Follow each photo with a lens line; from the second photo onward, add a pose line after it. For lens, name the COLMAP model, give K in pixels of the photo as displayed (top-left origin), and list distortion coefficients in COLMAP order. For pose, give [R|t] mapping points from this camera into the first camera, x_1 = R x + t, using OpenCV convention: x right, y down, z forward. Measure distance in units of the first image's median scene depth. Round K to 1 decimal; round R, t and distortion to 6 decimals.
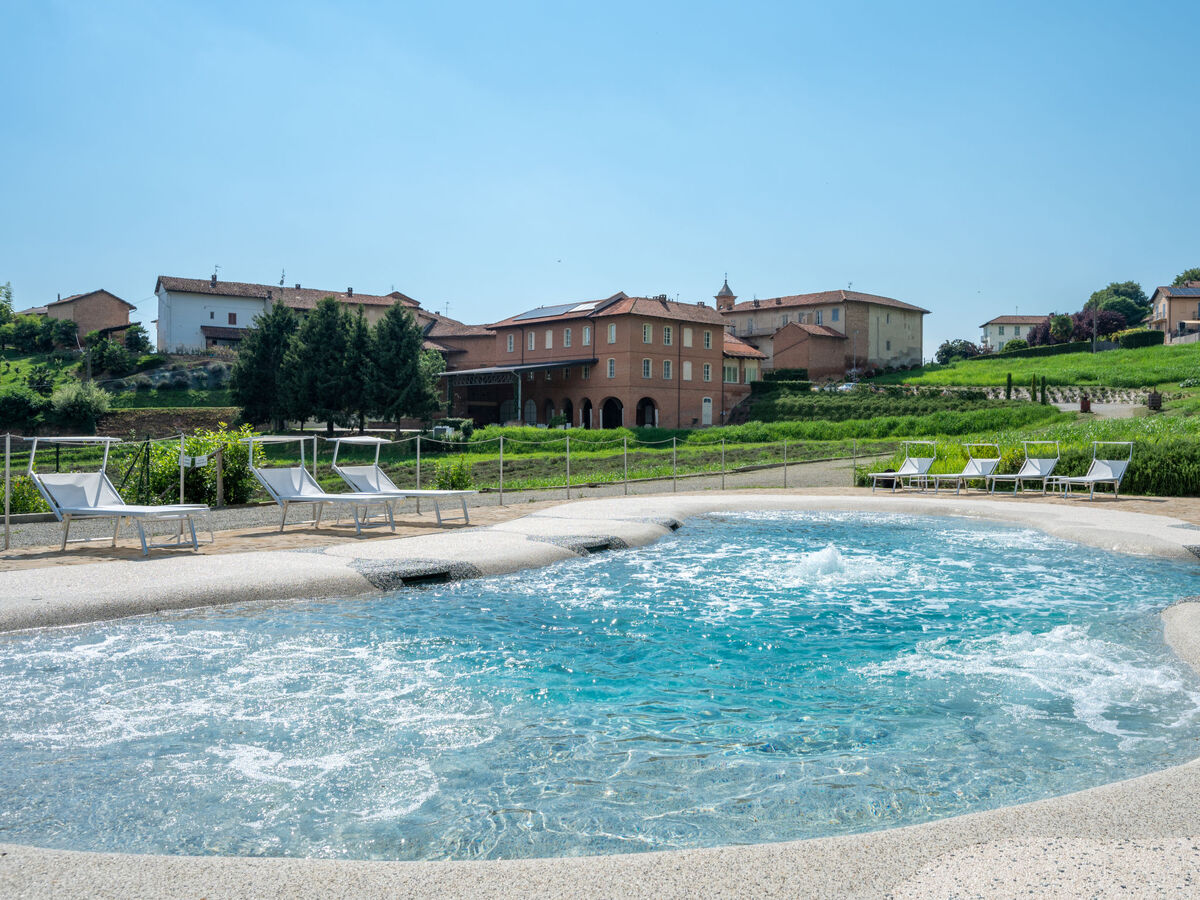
lens RADIAL K [[1035.2, 0, 713.0], [0, 1035.2, 424.8], [0, 0, 1]] dist [-0.001544, 0.004171]
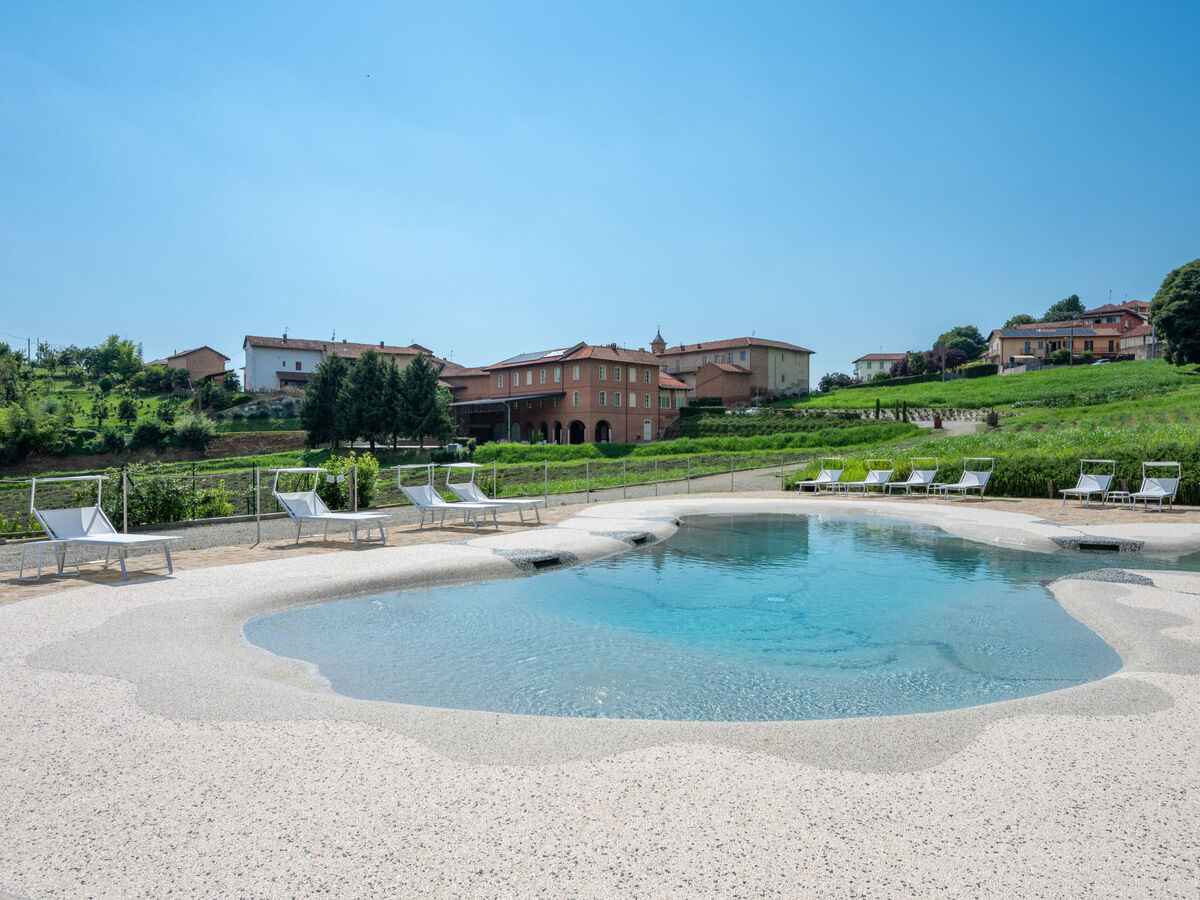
lens RADIAL K [[779.9, 0, 600.0], [0, 779.9, 450.0], [0, 0, 1]] dist [0.003201, -0.002178]
pose [[0.998297, -0.009116, -0.057619, -0.009208], [0.009949, 0.999850, 0.014190, -0.002339], [0.057481, -0.014739, 0.998238, -0.010112]]
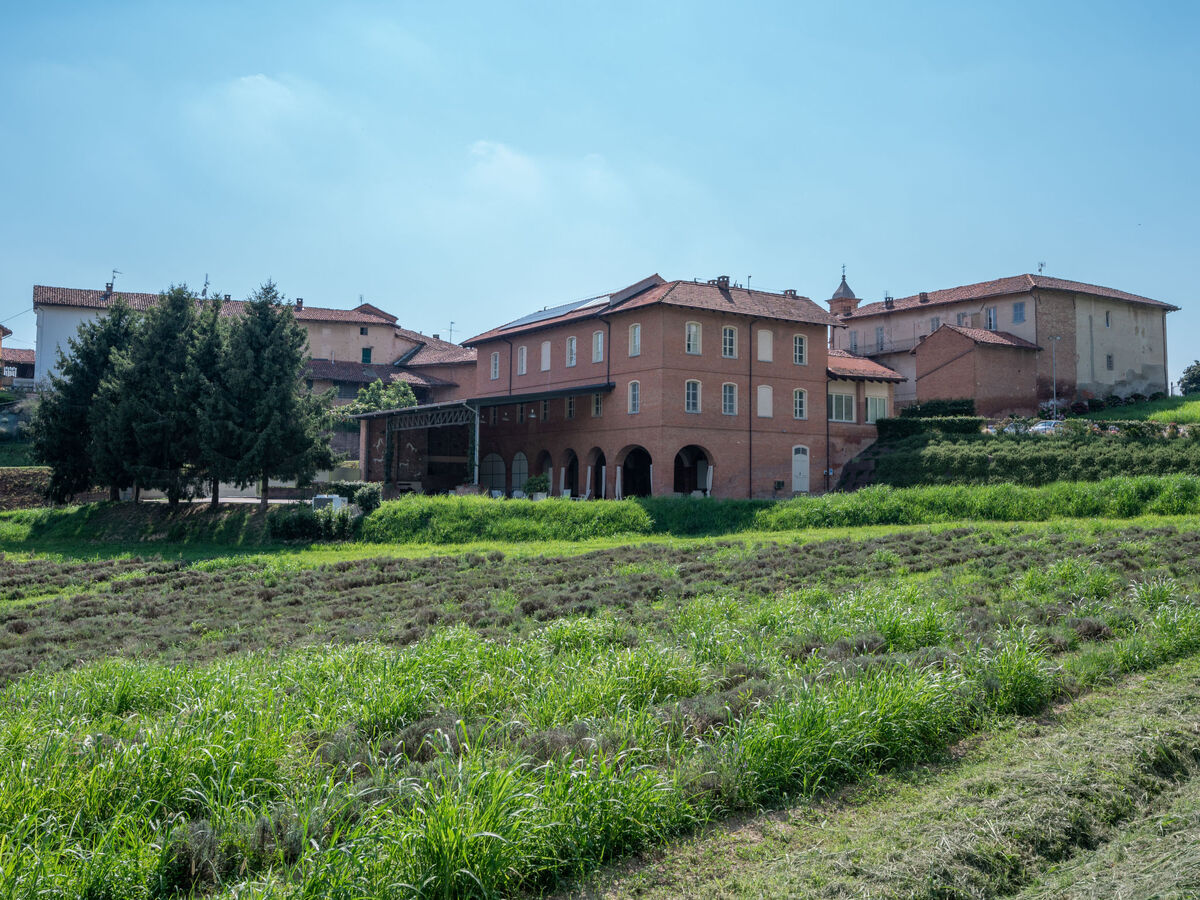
lens RADIAL K [[1212.9, 0, 613.0], [0, 1212.9, 390.5], [0, 0, 1]] dist [0.003979, 0.005982]
pose [[0.980708, -0.017435, -0.194697, 0.025587], [0.001126, 0.996502, -0.083566, 0.000080], [0.195473, 0.081735, 0.977297, 0.302801]]
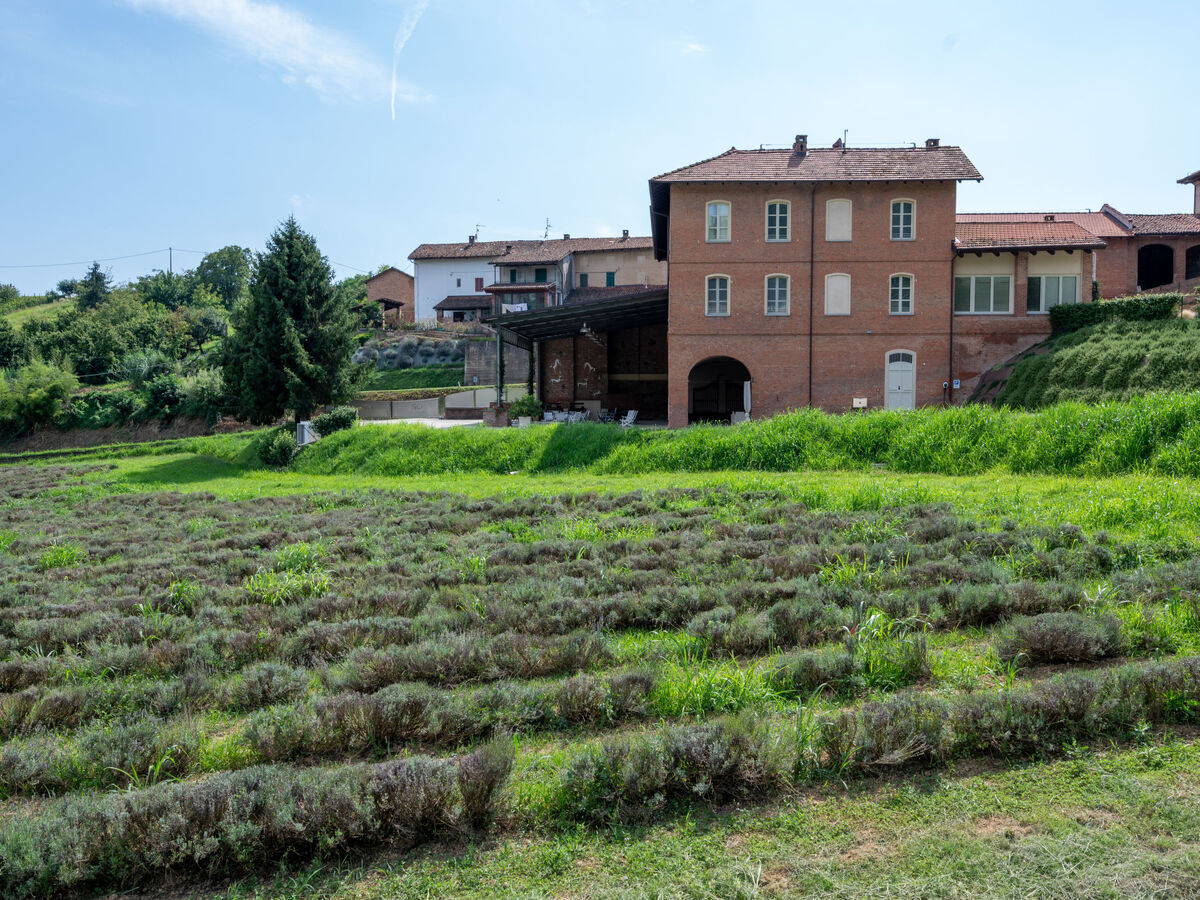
lens RADIAL K [[952.0, 0, 600.0], [0, 952.0, 450.0], [0, 0, 1]] dist [-0.002592, -0.001124]
pose [[0.660246, 0.029397, -0.750474, 0.223081], [0.014098, 0.998573, 0.051518, -0.006734], [0.750917, -0.044594, 0.658889, 0.646244]]
